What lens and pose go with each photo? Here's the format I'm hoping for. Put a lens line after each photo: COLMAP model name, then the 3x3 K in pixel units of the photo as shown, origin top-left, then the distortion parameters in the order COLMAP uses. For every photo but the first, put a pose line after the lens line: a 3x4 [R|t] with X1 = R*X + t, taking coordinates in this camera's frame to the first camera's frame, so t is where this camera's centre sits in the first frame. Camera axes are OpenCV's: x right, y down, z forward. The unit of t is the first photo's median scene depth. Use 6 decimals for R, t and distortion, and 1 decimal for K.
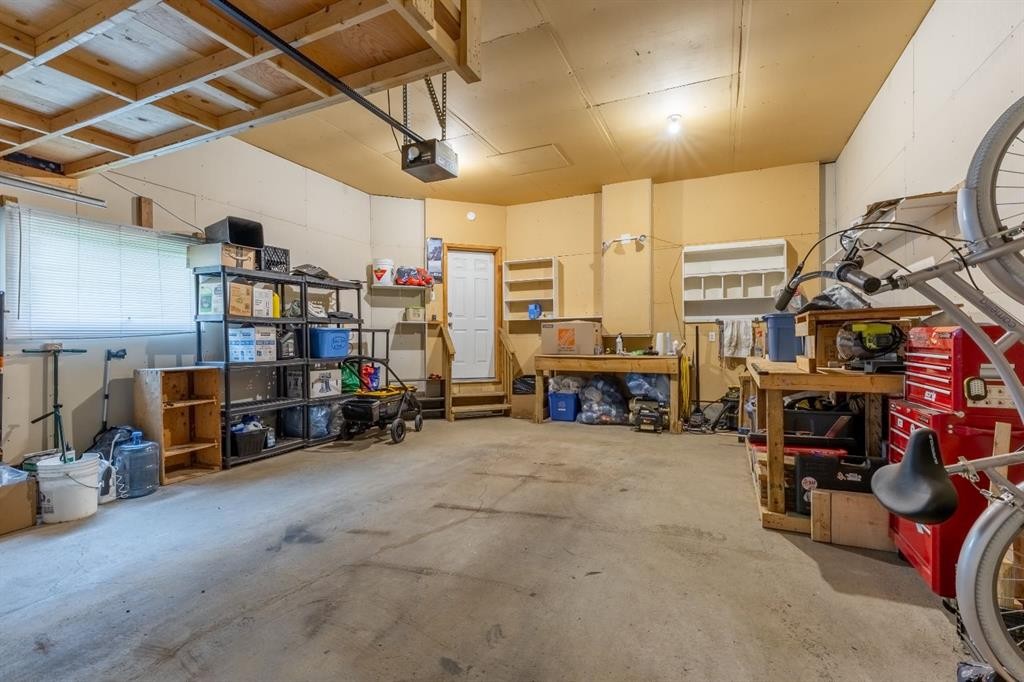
lens RADIAL K [[467.9, 0, 511.4], [0, 467.9, 340.3], [0, 0, 1]] dist [-0.000842, -0.002617]
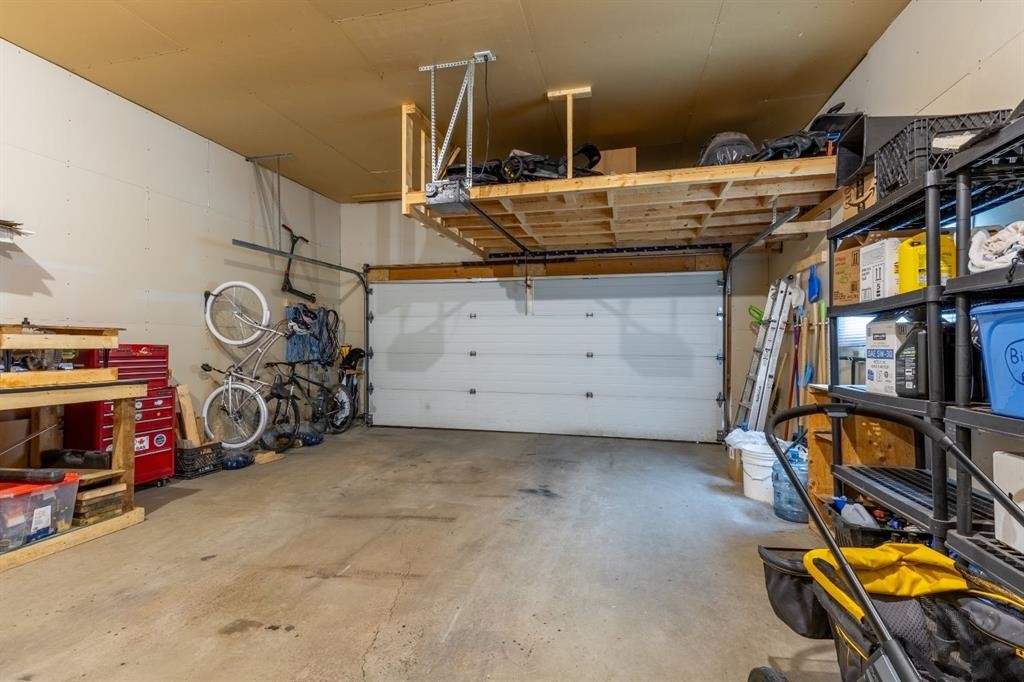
lens RADIAL K [[467.9, 0, 513.4], [0, 467.9, 341.7], [0, 0, 1]] dist [-0.000842, -0.002617]
pose [[-0.982452, 0.004227, -0.186469, -0.093654], [0.006005, 0.999942, -0.008975, -0.007095], [0.186420, -0.009937, -0.982420, 1.800514]]
